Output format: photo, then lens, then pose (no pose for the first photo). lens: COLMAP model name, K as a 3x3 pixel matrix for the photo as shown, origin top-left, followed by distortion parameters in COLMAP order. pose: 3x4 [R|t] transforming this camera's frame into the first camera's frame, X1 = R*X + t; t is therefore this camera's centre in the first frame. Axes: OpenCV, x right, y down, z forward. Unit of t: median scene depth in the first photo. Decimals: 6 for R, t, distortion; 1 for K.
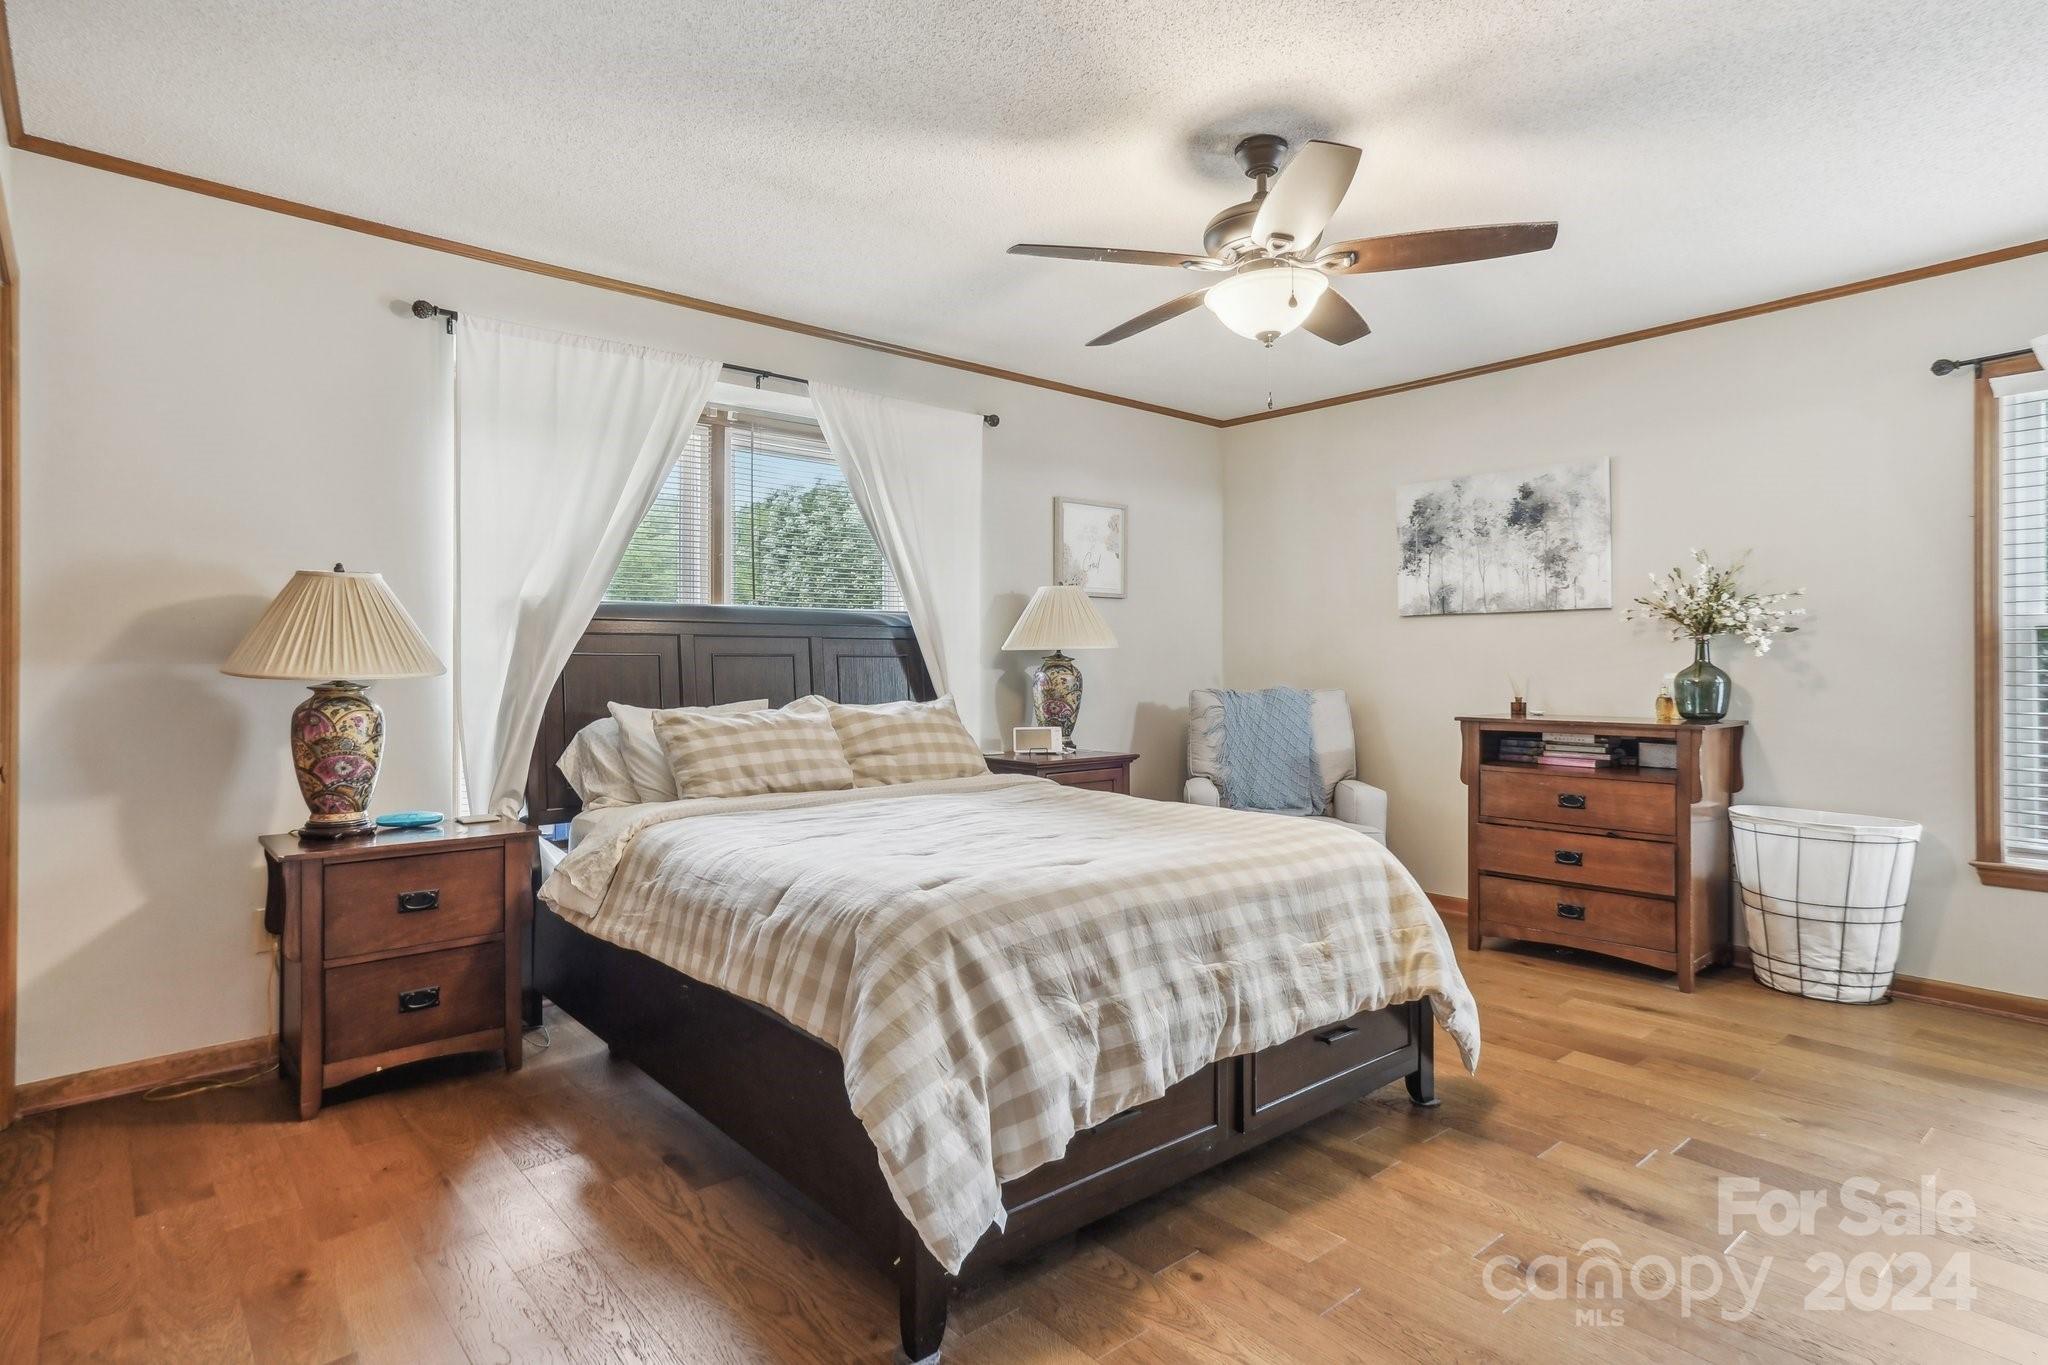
lens RADIAL K [[1074.5, 0, 1011.7], [0, 1074.5, 671.5], [0, 0, 1]] dist [-0.003375, 0.000528]
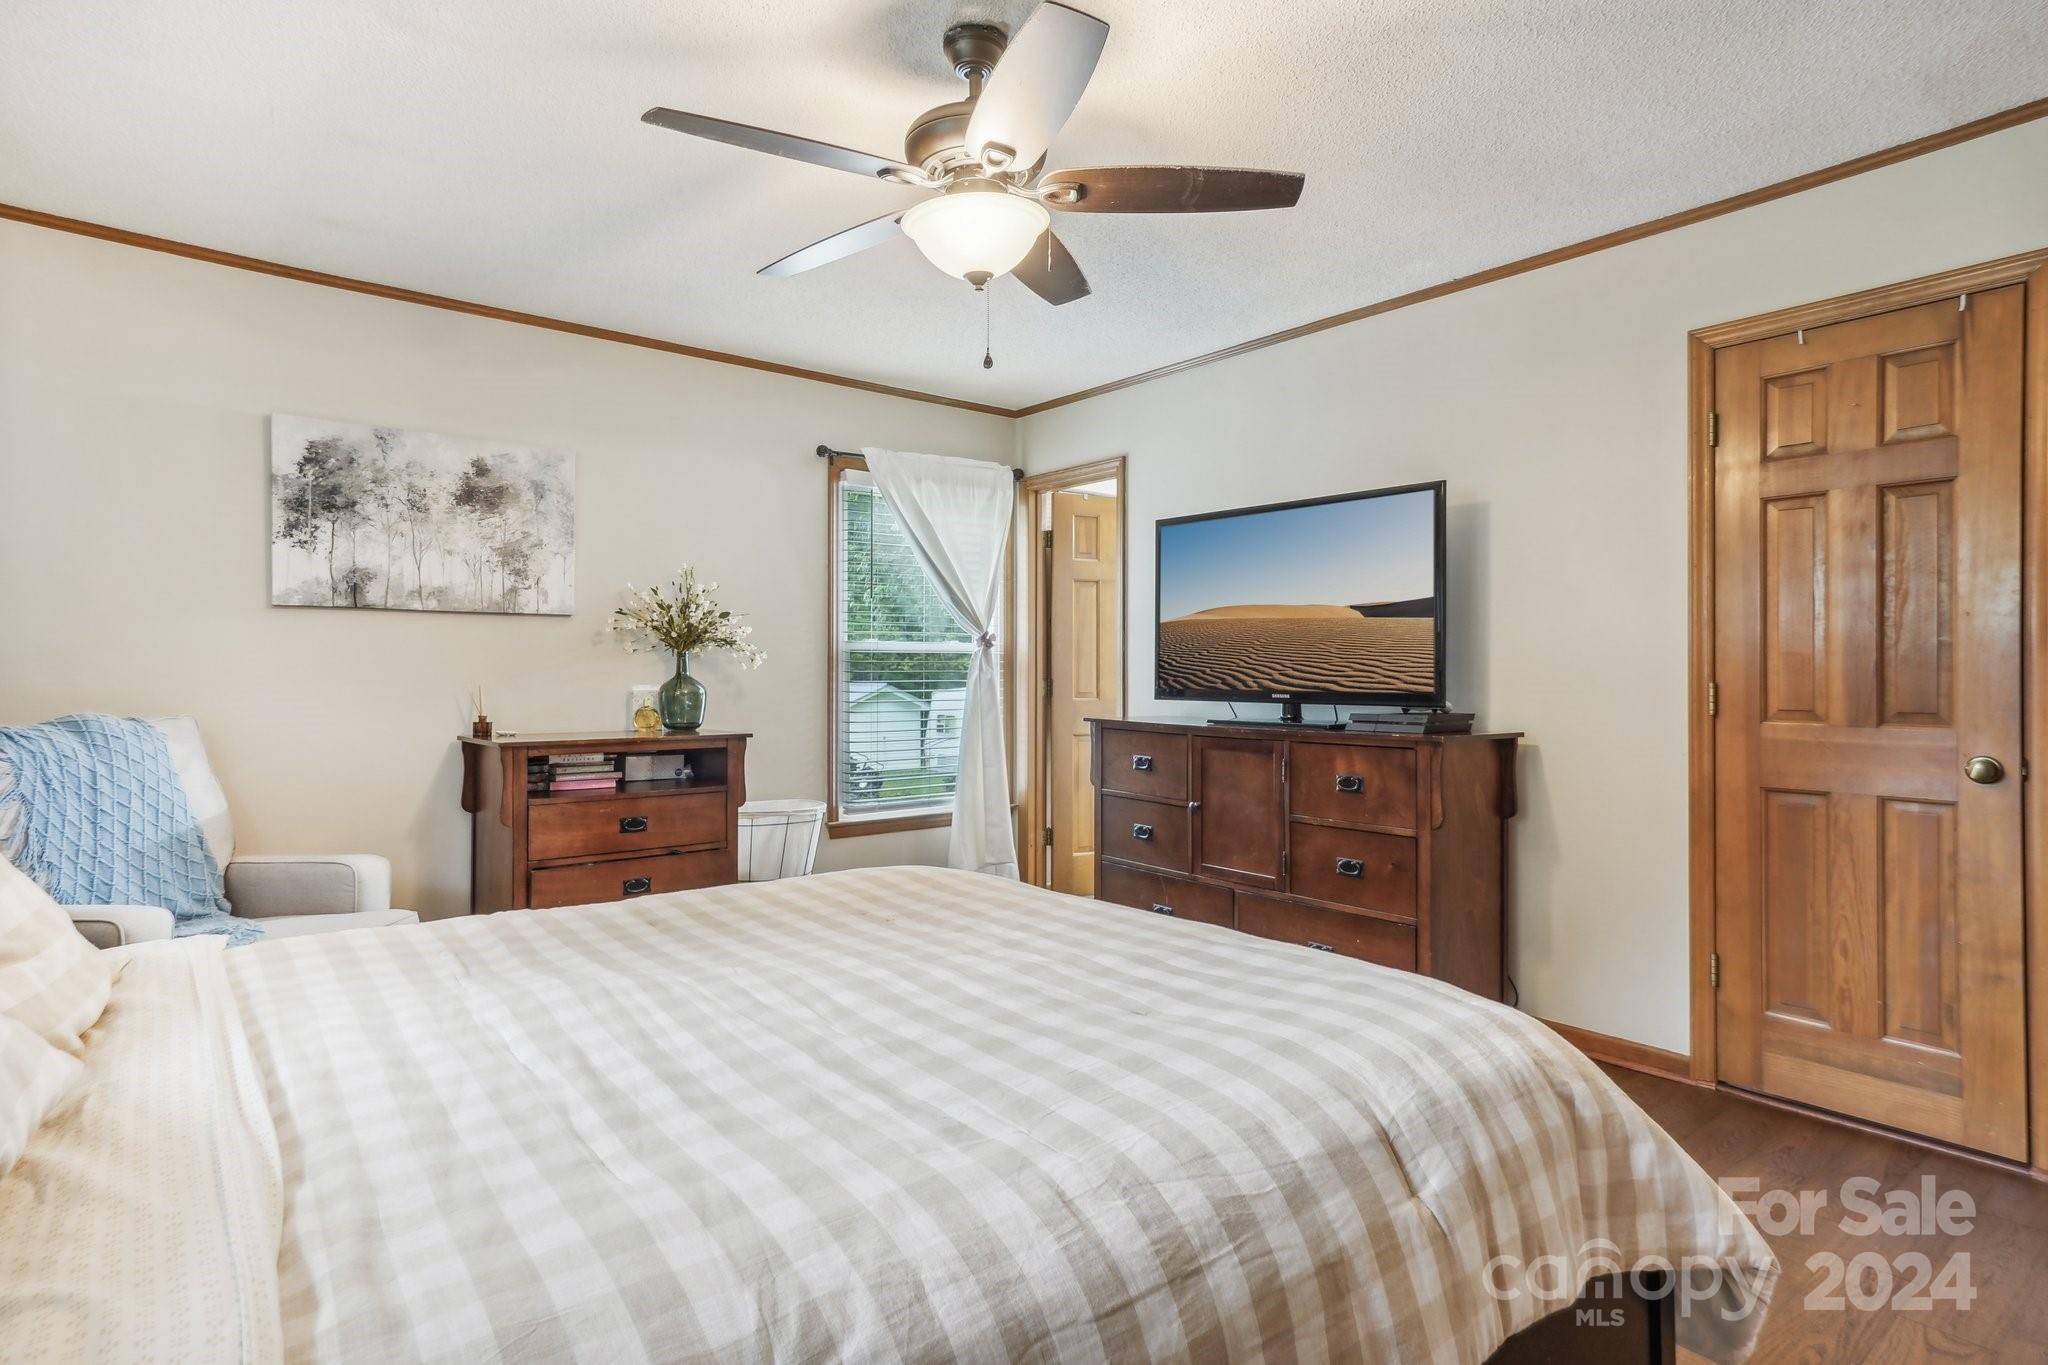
lens RADIAL K [[1074.5, 0, 1028.4], [0, 1074.5, 684.3], [0, 0, 1]] dist [-0.003375, 0.000528]
pose [[0.007618, -0.008363, 0.999936, -0.354948], [0.002641, 0.999962, 0.008343, -0.006213], [-0.999967, 0.002577, 0.007639, 0.580863]]
